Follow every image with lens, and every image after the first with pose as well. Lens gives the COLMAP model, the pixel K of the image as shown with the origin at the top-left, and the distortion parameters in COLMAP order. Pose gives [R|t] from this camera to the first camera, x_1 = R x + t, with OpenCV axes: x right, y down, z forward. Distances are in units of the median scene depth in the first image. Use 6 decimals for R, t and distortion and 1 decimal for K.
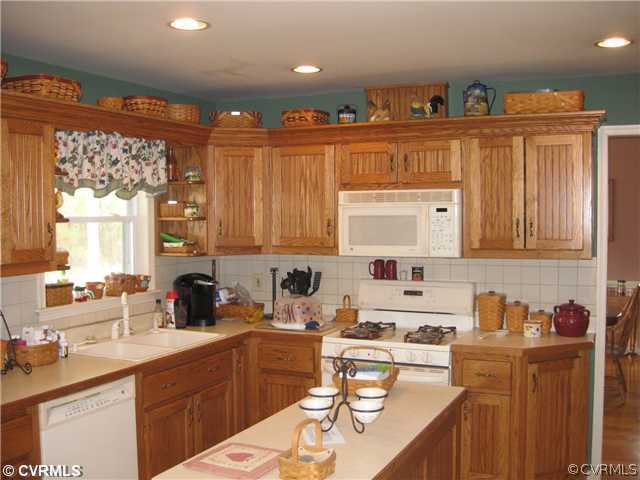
lens RADIAL K [[718.7, 0, 323.0], [0, 718.7, 239.6], [0, 0, 1]] dist [-0.123492, 0.000000]
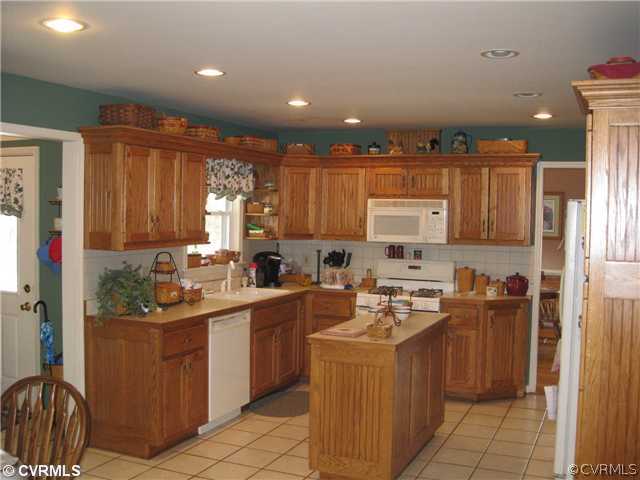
lens RADIAL K [[718.7, 0, 317.3], [0, 718.7, 239.9], [0, 0, 1]] dist [-0.123492, 0.000000]
pose [[0.999396, 0.023361, 0.025712, -0.128530], [-0.023401, 0.999725, 0.001259, 0.021114], [-0.025676, -0.001860, 0.999669, -0.543766]]
